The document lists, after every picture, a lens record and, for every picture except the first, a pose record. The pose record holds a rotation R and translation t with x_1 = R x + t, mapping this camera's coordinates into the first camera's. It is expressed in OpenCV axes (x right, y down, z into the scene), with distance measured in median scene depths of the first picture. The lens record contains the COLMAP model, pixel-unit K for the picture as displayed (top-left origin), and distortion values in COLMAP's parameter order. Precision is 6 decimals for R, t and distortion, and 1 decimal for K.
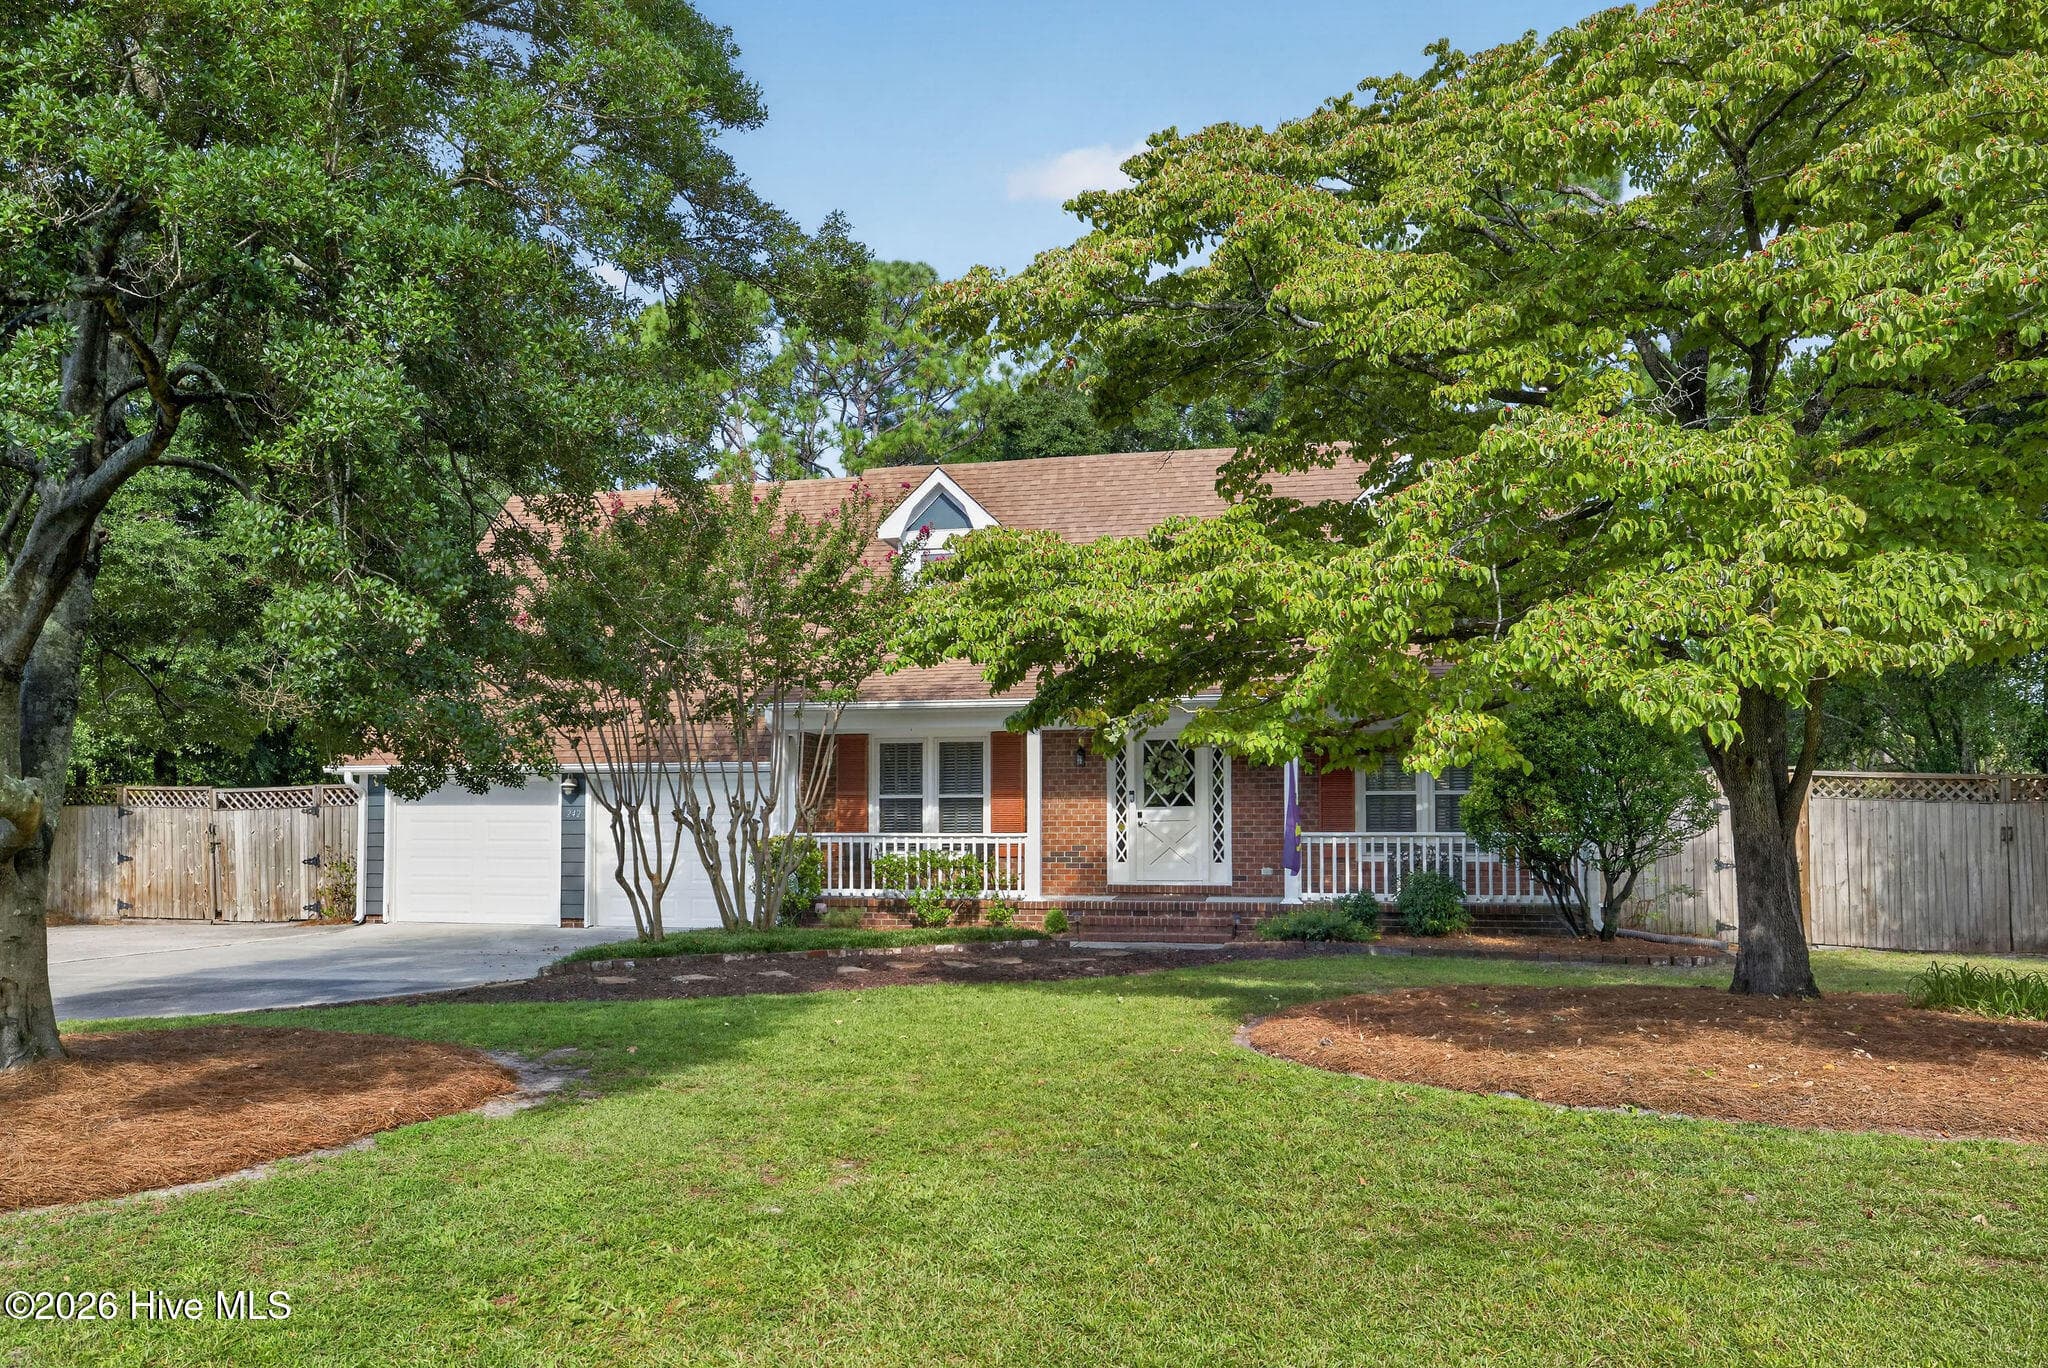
lens RADIAL K [[1515.0, 0, 939.8], [0, 1515.0, 780.2], [0, 0, 1]] dist [0.004038, 0.005941]
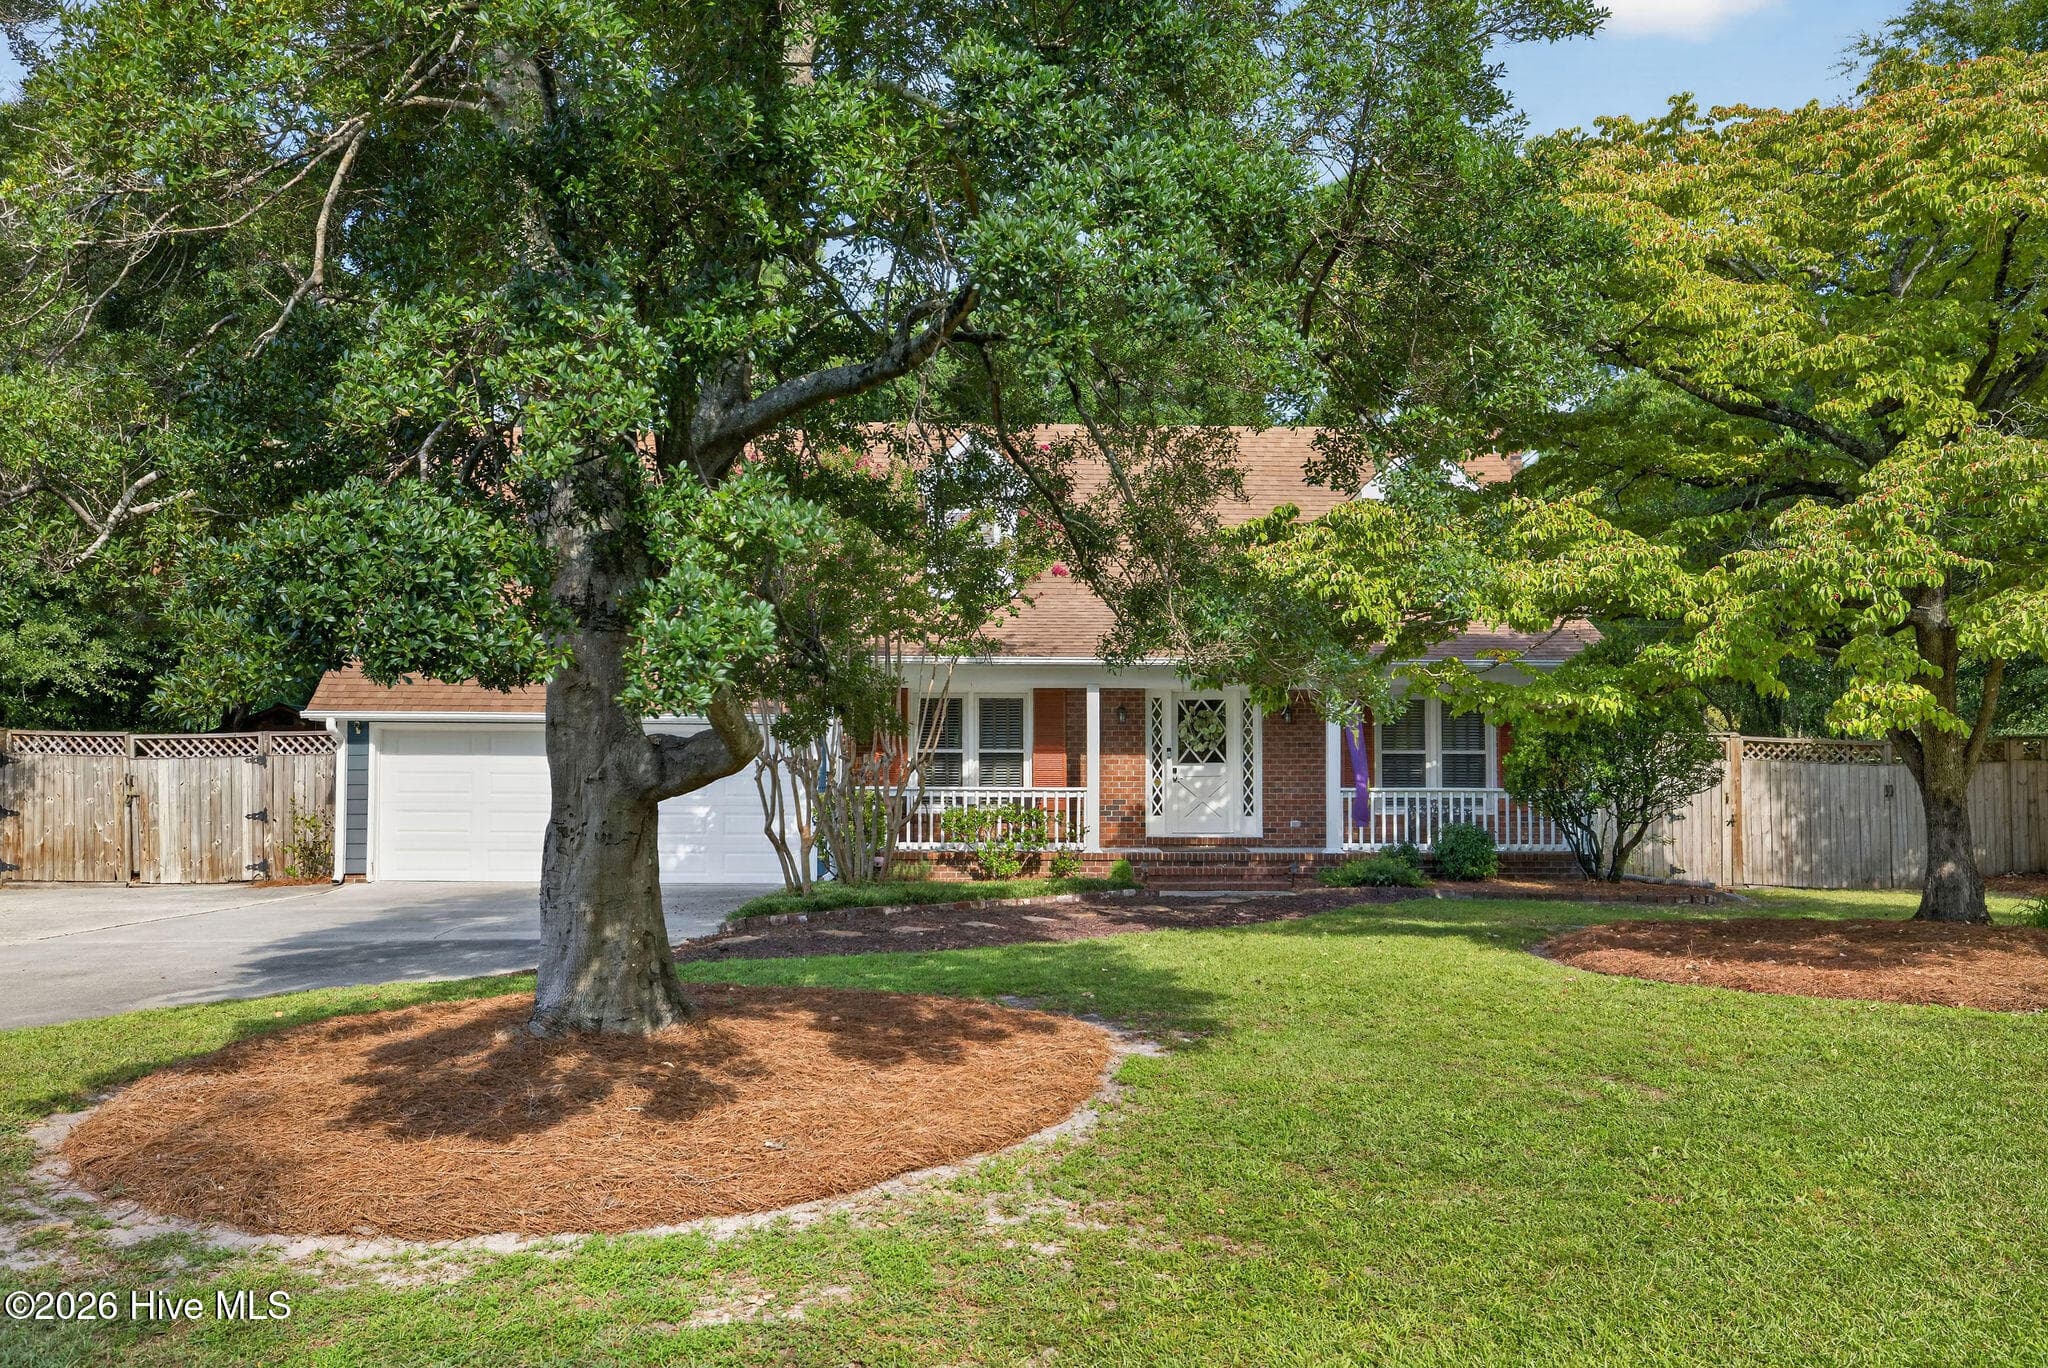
lens RADIAL K [[1505.6, 0, 1024.8], [0, 1505.6, 745.4], [0, 0, 1]] dist [0.003206, 0.002395]
pose [[0.967509, 0.010891, 0.252601, -0.237158], [-0.012150, 0.999920, 0.003424, 0.003134], [-0.252544, -0.006382, 0.967564, 0.013314]]
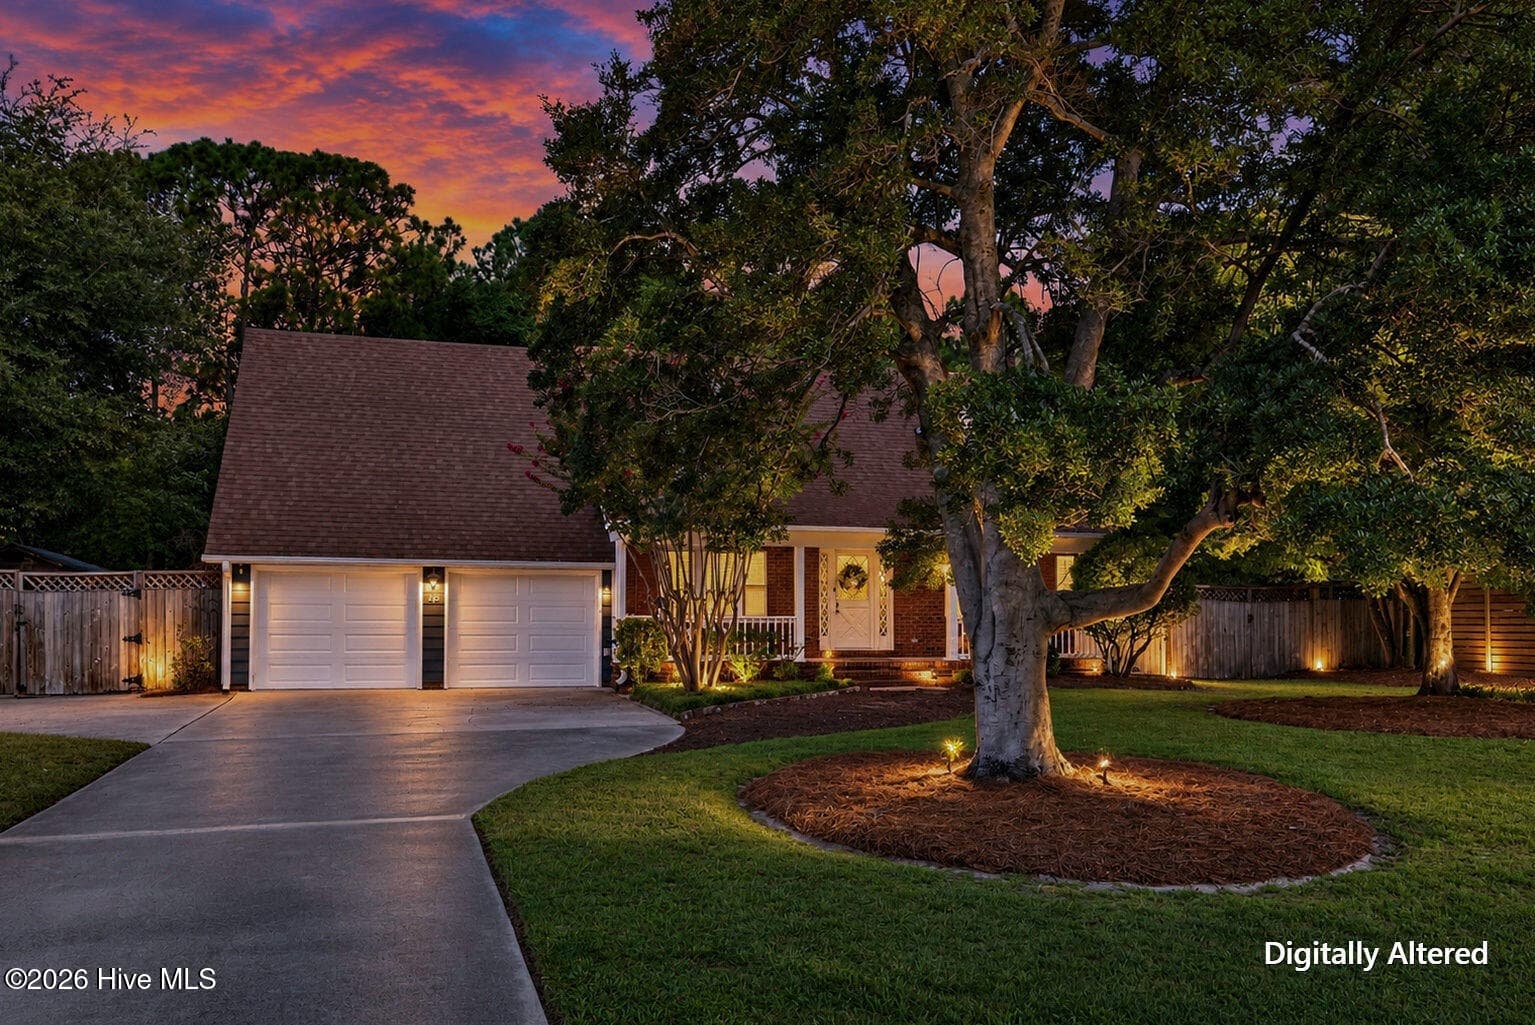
lens RADIAL K [[1135.5, 0, 704.4], [0, 1135.5, 584.6], [0, 0, 1]] dist [0.004038, 0.005941]
pose [[0.869825, 0.017892, 0.493036, -0.553521], [-0.019981, 0.999800, -0.001031, 0.007024], [-0.492956, -0.008954, 0.870008, 0.074222]]
